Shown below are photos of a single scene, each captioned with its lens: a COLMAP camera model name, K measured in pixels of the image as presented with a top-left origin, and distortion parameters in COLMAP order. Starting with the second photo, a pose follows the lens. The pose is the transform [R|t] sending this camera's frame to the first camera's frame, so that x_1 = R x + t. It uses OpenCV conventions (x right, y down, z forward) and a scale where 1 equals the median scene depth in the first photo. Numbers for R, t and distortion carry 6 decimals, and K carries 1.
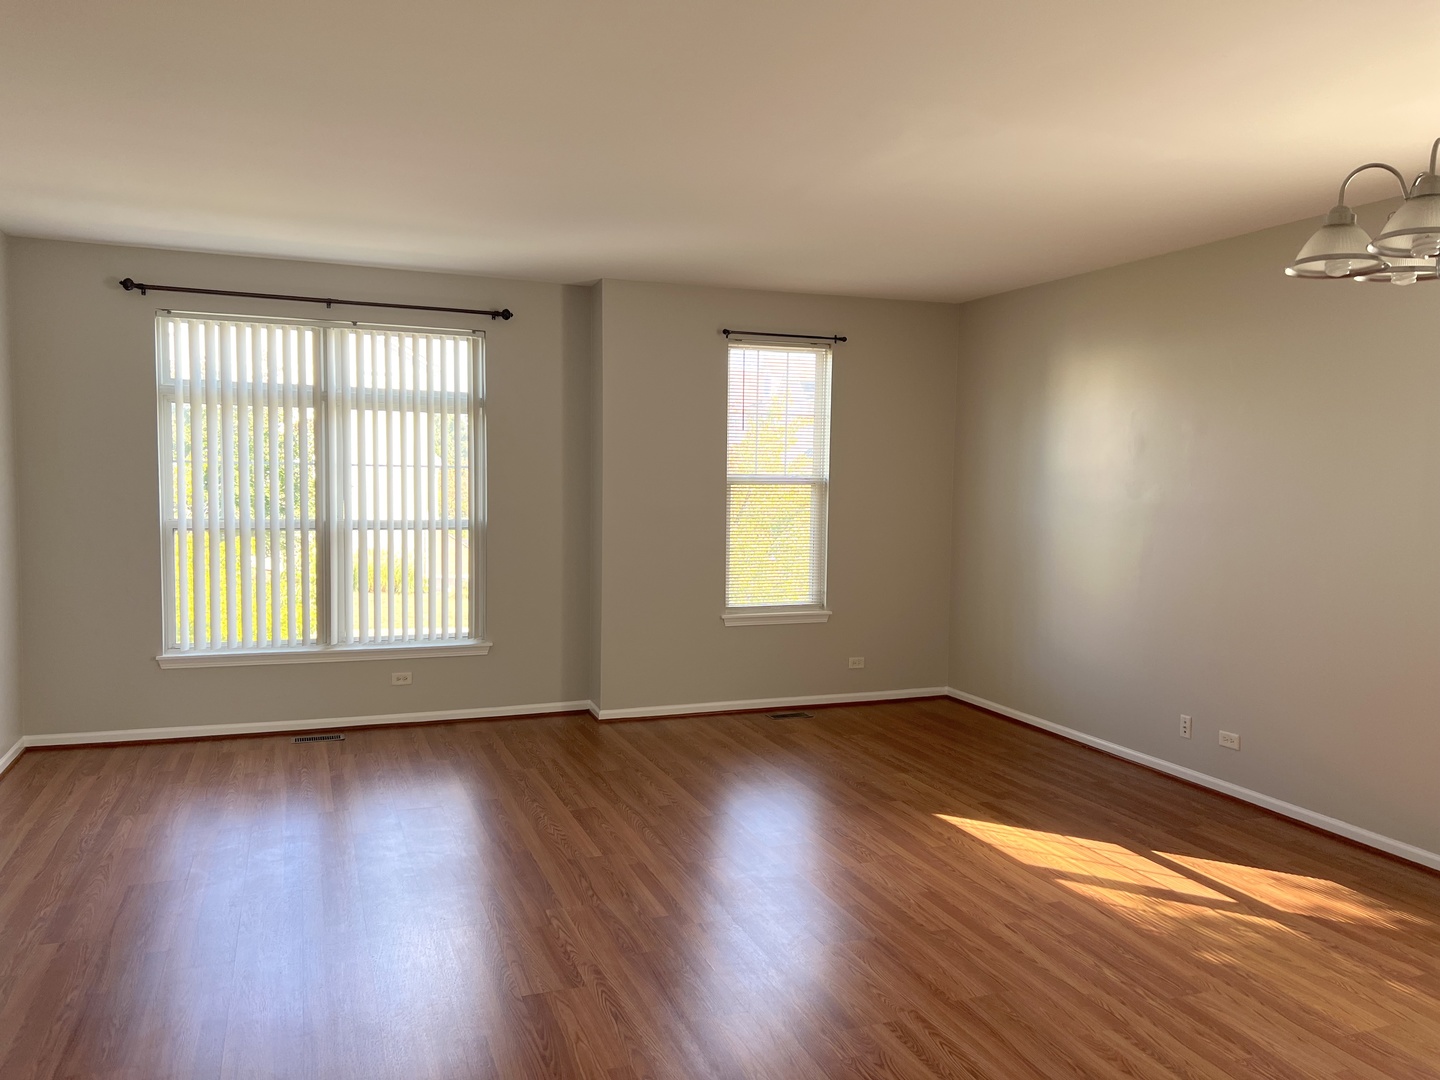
lens RADIAL K [[1095.7, 0, 720.0], [0, 1095.7, 540.0], [0, 0, 1]] dist [0.056496, -0.062410]
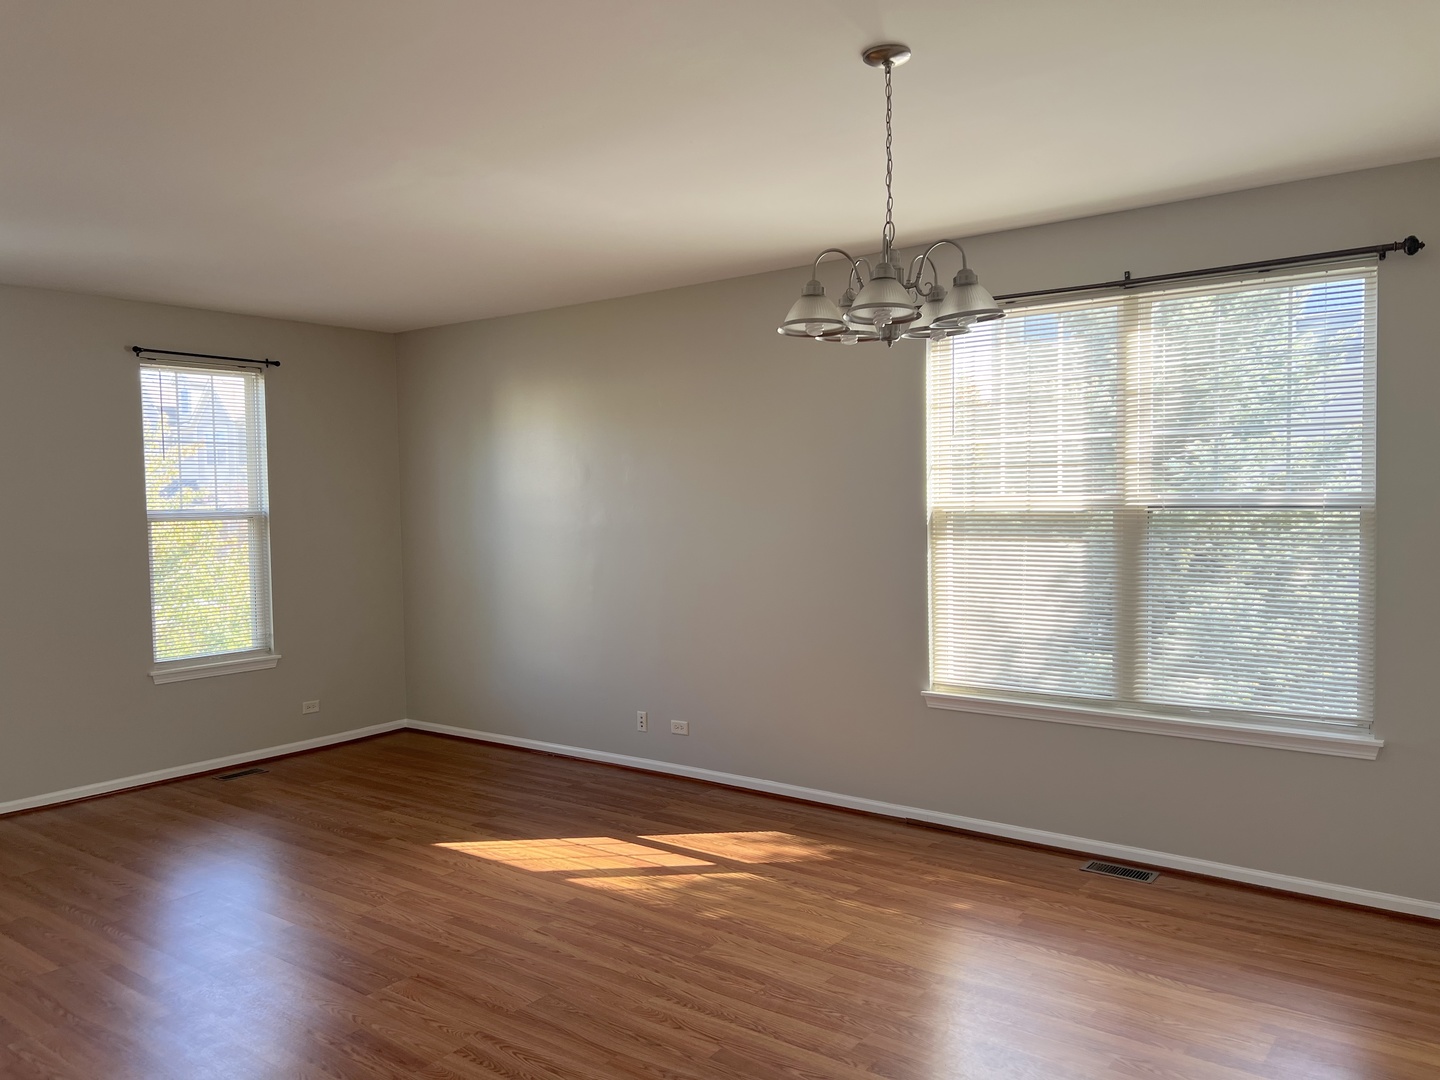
lens RADIAL K [[1095.7, 0, 720.0], [0, 1095.7, 540.0], [0, 0, 1]] dist [0.056496, -0.062410]
pose [[0.855465, -0.050580, 0.515385, -0.103292], [0.063664, 0.997941, -0.007735, -0.002262], [-0.513933, 0.039429, 0.856924, -0.001889]]
